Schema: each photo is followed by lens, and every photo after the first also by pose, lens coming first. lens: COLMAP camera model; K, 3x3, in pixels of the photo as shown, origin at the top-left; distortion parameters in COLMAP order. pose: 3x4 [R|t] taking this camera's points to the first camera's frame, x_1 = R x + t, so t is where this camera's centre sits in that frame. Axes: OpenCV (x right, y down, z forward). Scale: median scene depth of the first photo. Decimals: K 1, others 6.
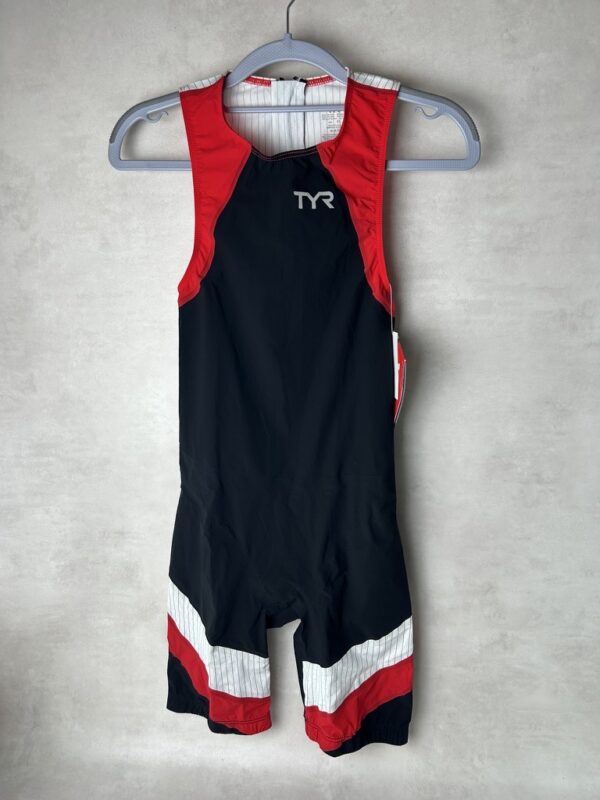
lens RADIAL K [[601.3, 0, 296.1], [0, 601.3, 409.2], [0, 0, 1]] dist [-0.003679, -0.004813]
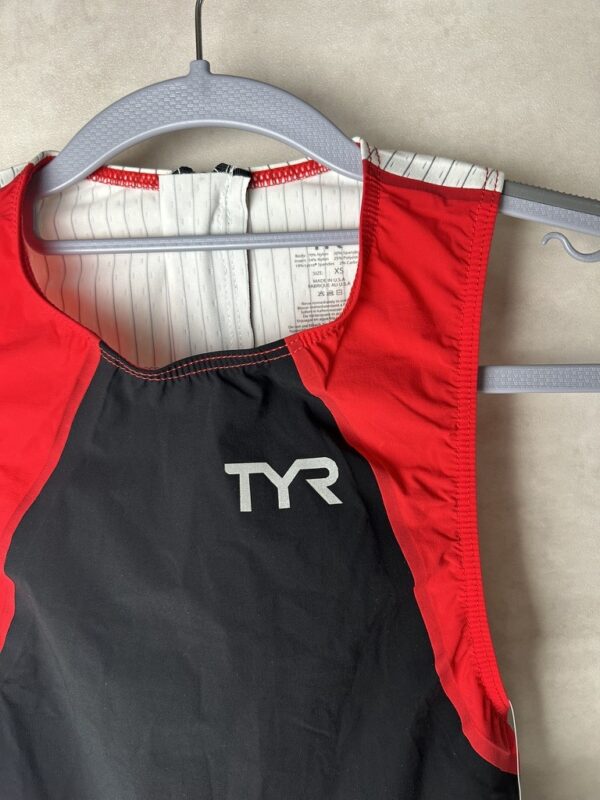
lens RADIAL K [[601.3, 0, 296.1], [0, 601.3, 409.2], [0, 0, 1]] dist [-0.003679, -0.004813]
pose [[0.997213, -0.031634, 0.067561, 0.014680], [0.044648, 0.978617, -0.200787, -0.319403], [-0.059765, 0.203244, 0.977302, 0.649300]]
